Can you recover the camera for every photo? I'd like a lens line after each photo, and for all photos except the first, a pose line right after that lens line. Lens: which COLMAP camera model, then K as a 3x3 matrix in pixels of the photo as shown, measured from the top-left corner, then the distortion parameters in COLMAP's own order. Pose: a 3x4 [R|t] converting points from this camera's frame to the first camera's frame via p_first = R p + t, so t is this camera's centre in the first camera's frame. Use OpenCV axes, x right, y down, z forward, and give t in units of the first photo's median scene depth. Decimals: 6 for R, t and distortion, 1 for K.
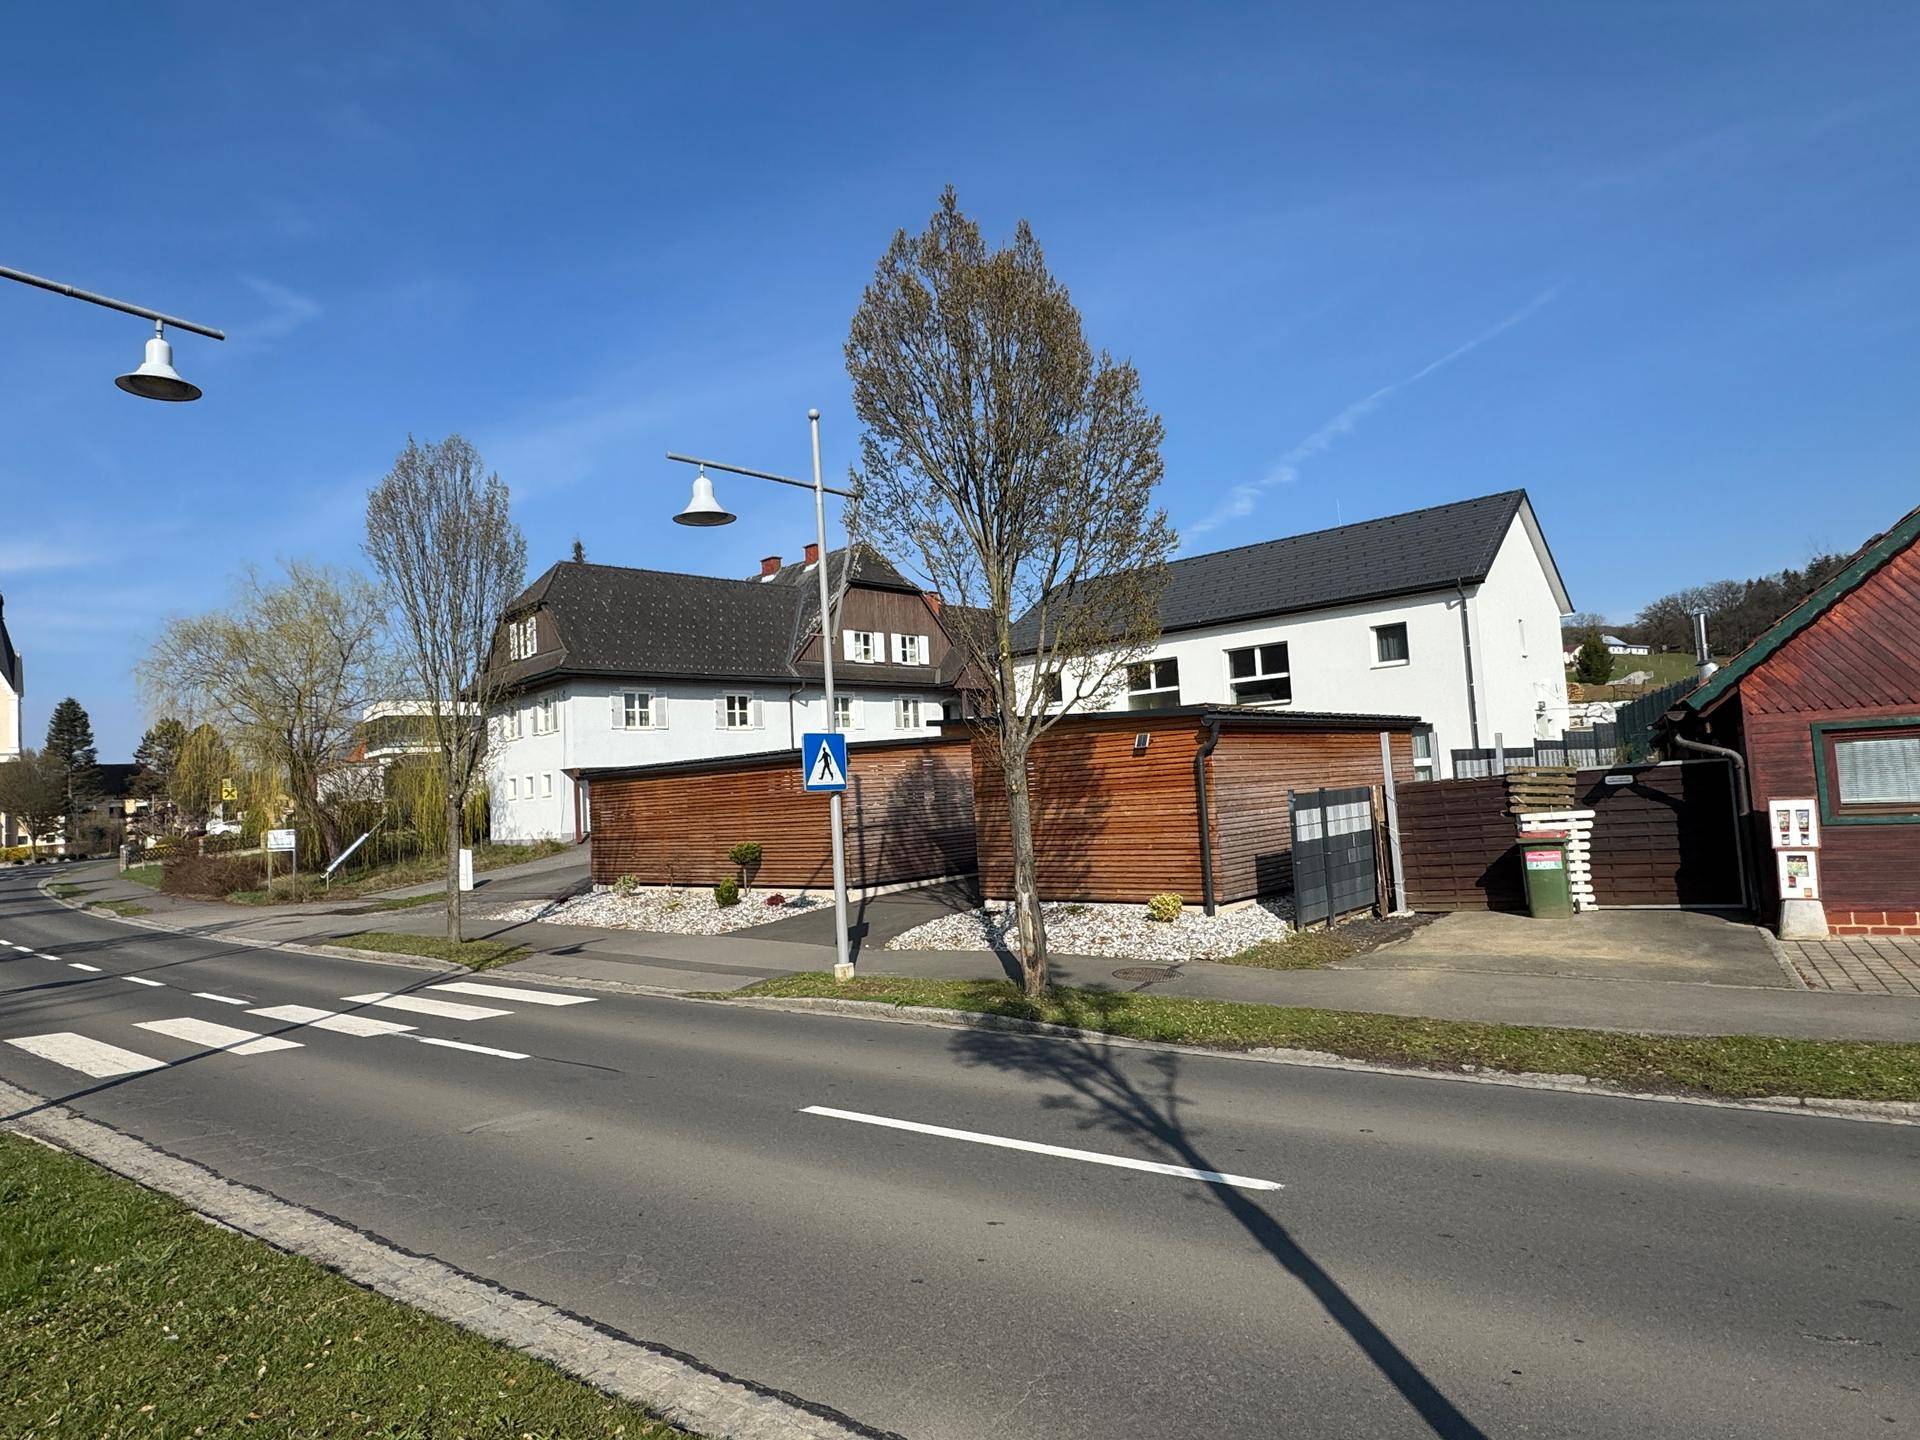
lens RADIAL K [[1143.8, 0, 970.0], [0, 1143.8, 735.8], [0, 0, 1]] dist [-0.000079, -0.000128]
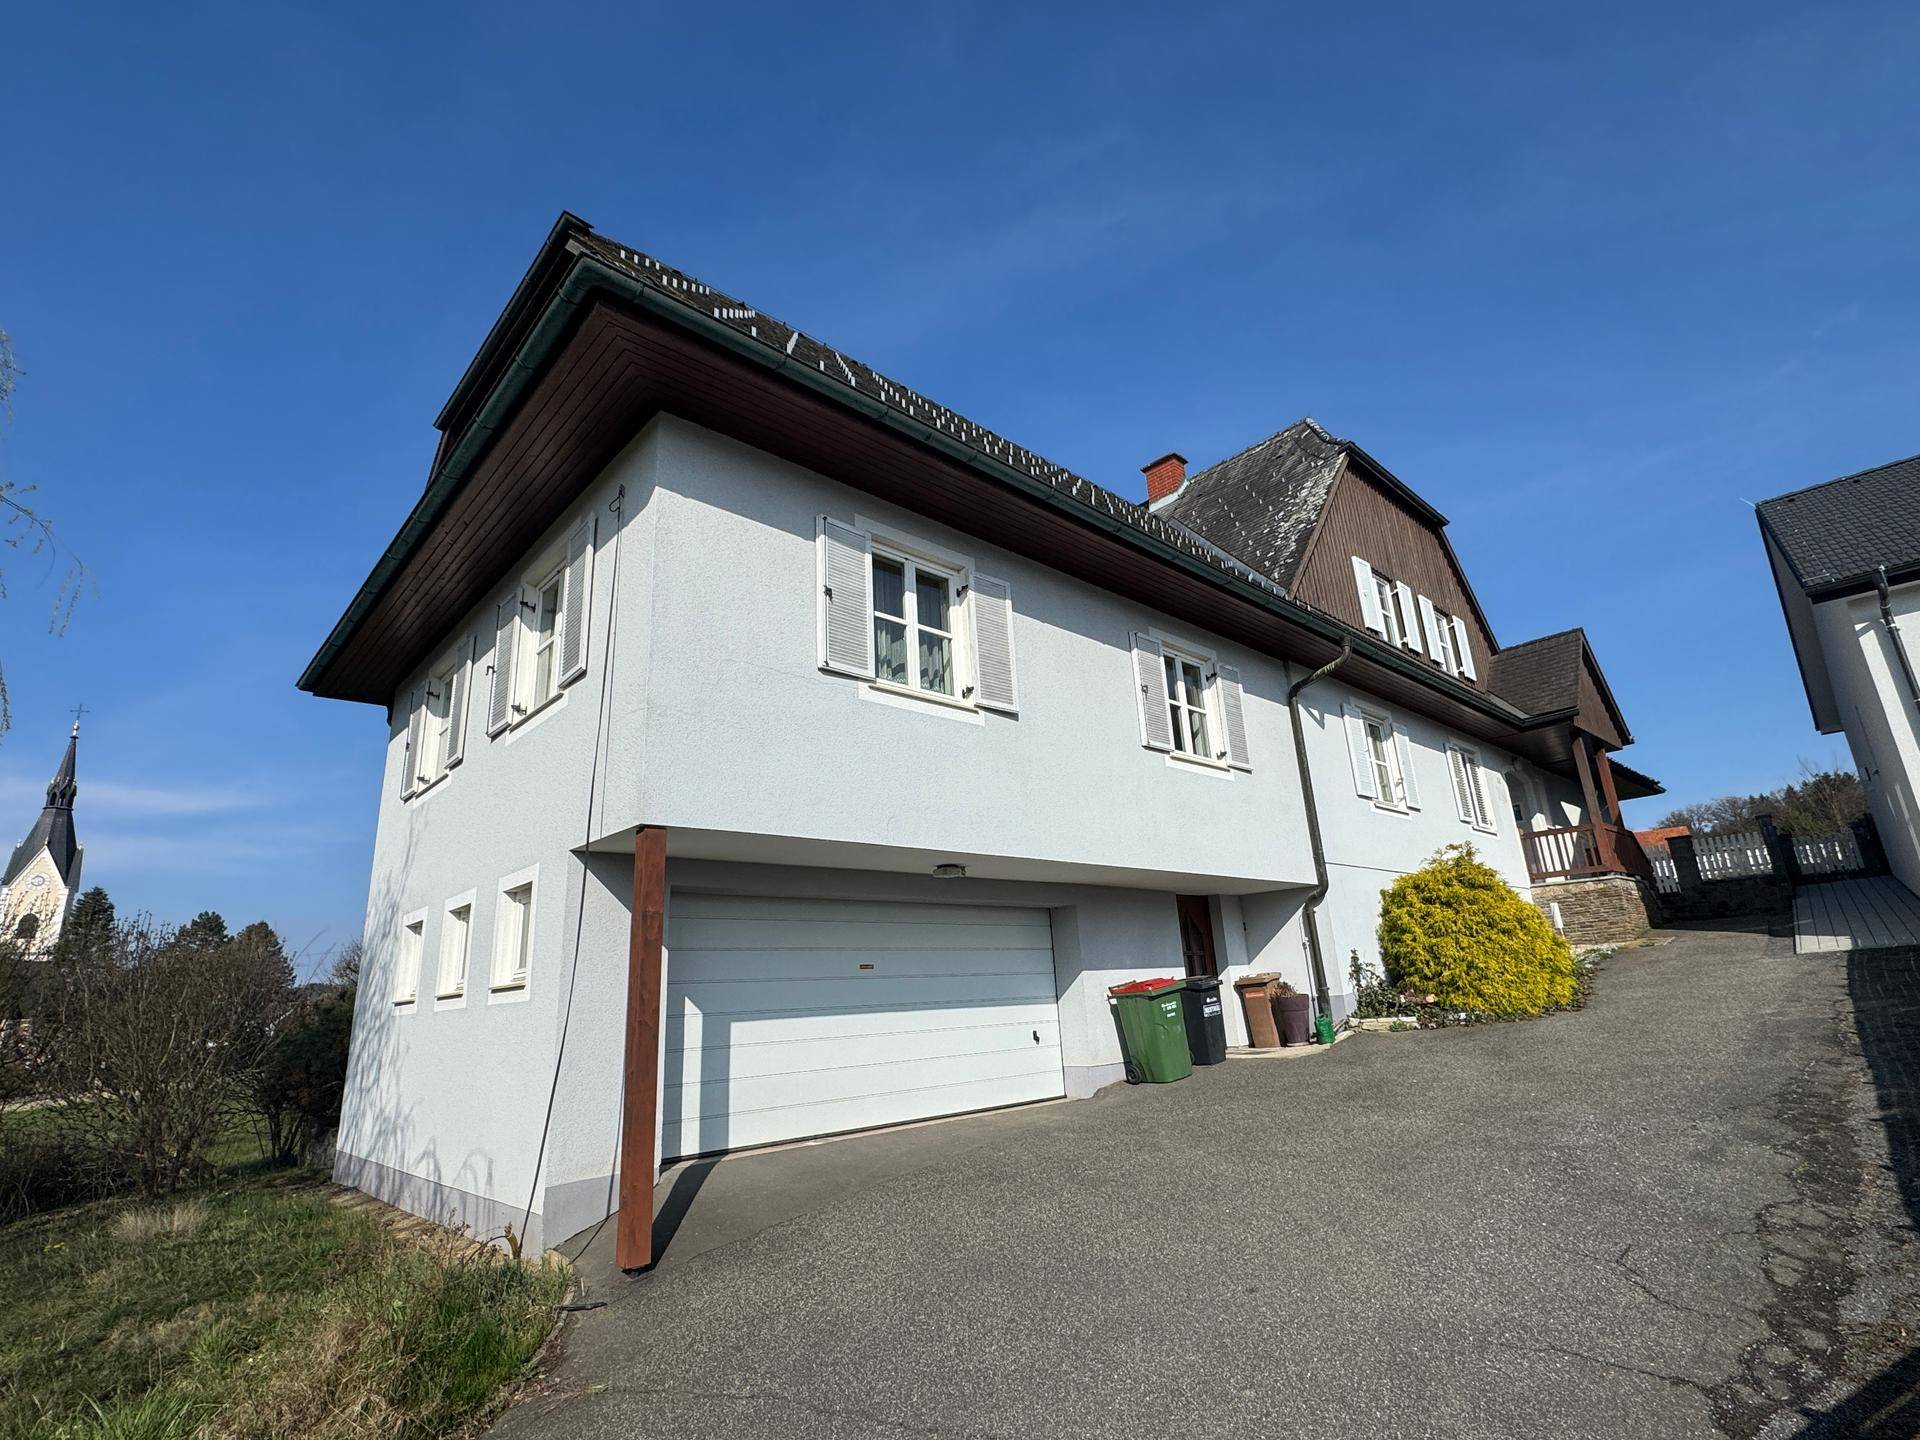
lens RADIAL K [[940.7, 0, 955.3], [0, 940.7, 722.0], [0, 0, 1]] dist [-0.001696, -0.000019]
pose [[0.999551, -0.006440, -0.029278, -0.626530], [-0.000715, 0.971252, -0.238054, 0.104669], [0.029970, 0.237968, 0.970811, 1.835057]]
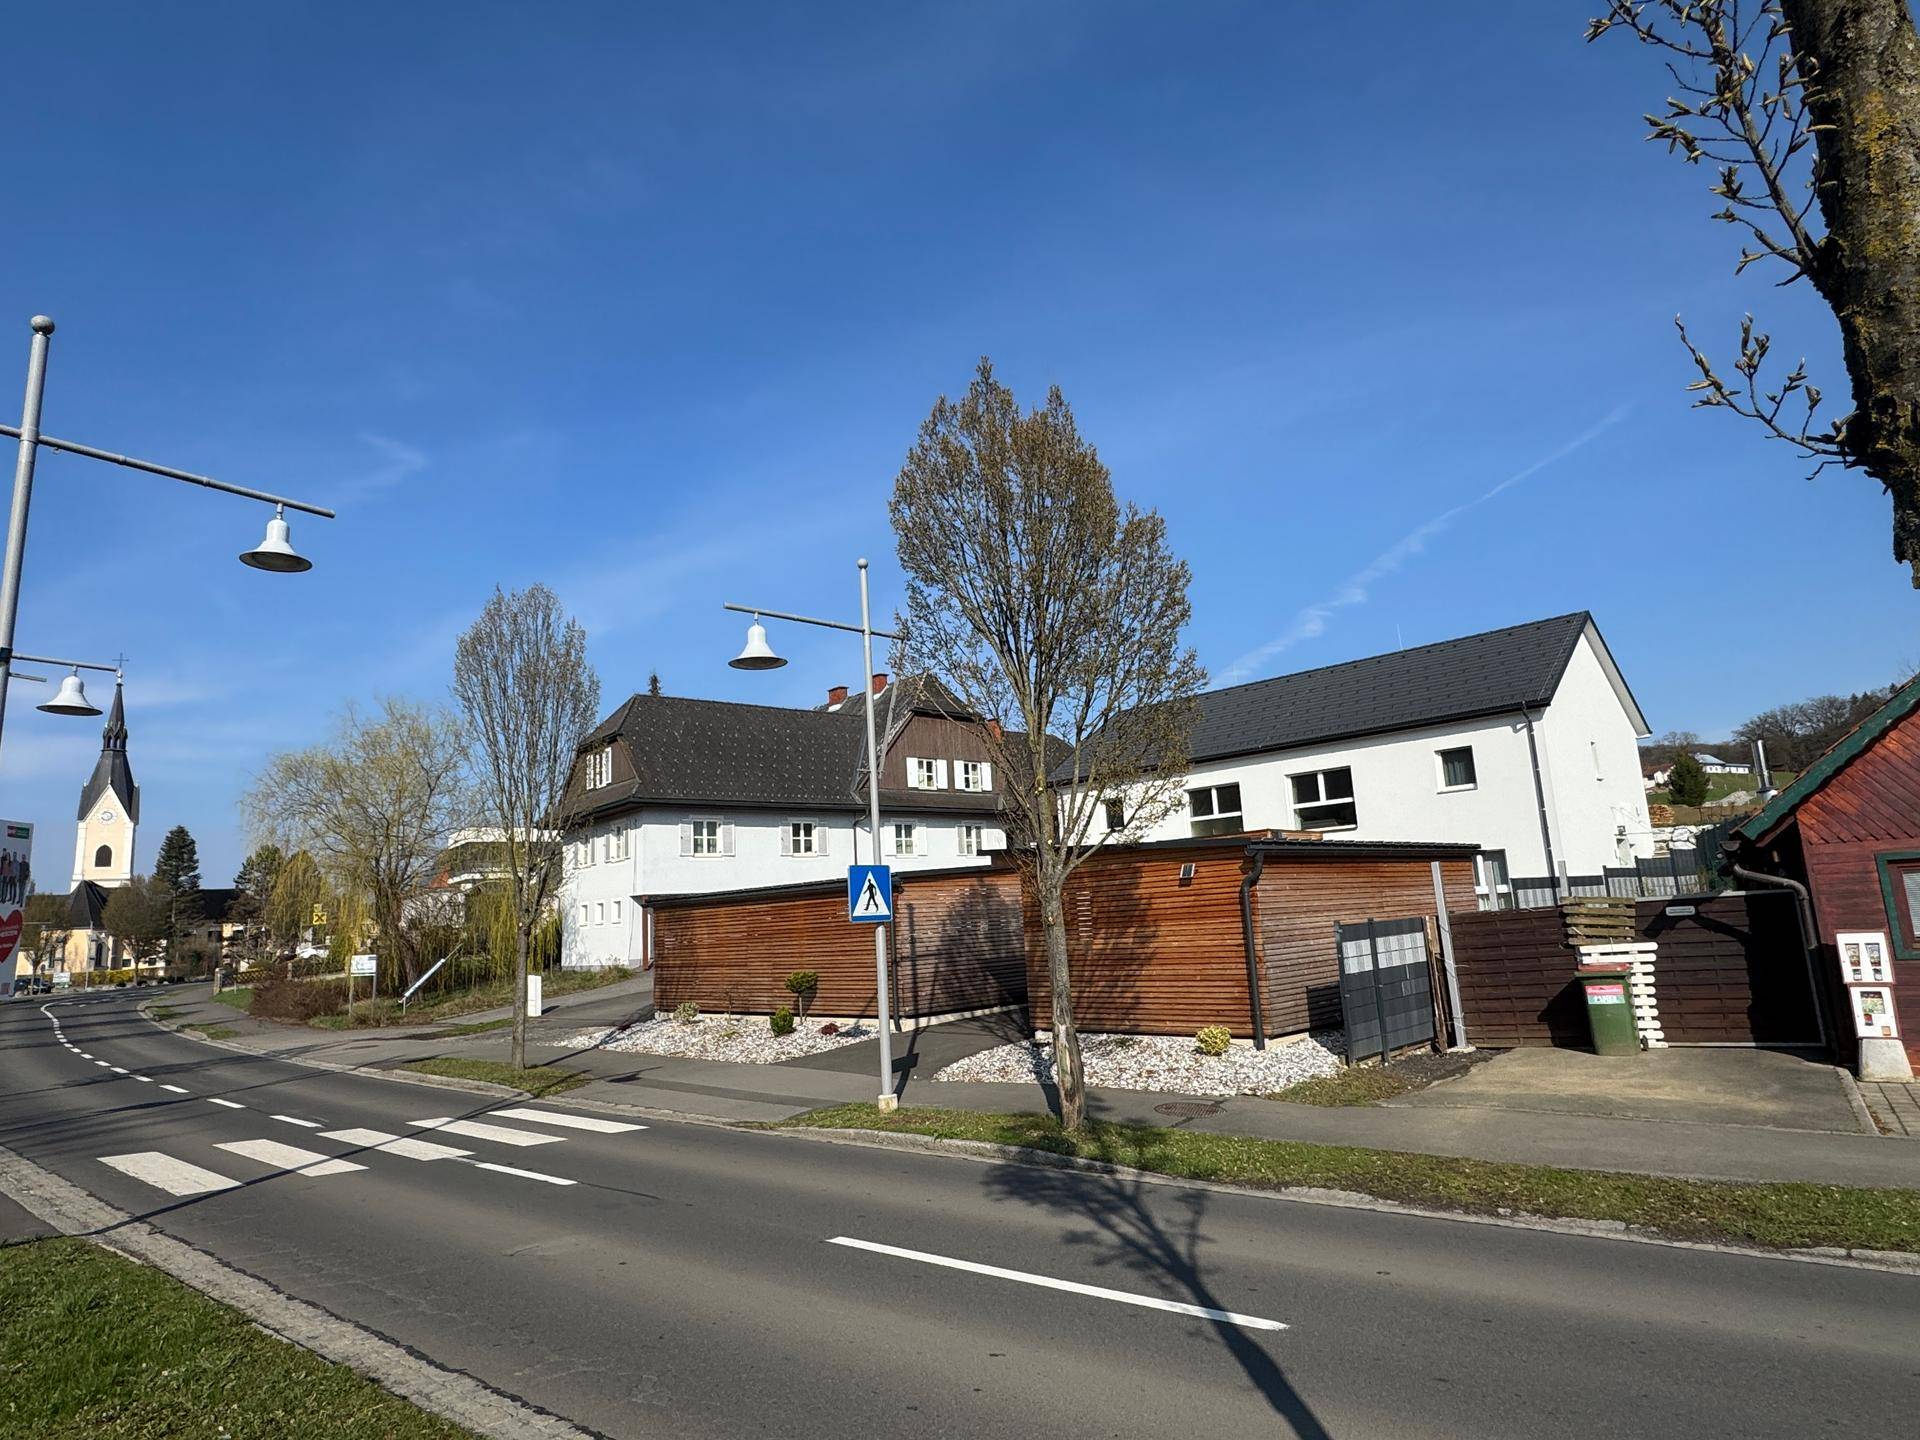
lens RADIAL K [[1146.7, 0, 958.7], [0, 1146.7, 728.9], [0, 0, 1]] dist [-0.002227, 0.001425]
pose [[0.997450, -0.009634, -0.070716, 0.019781], [0.001540, 0.993521, -0.113638, -0.004728], [0.071353, 0.113240, 0.991002, -0.025875]]
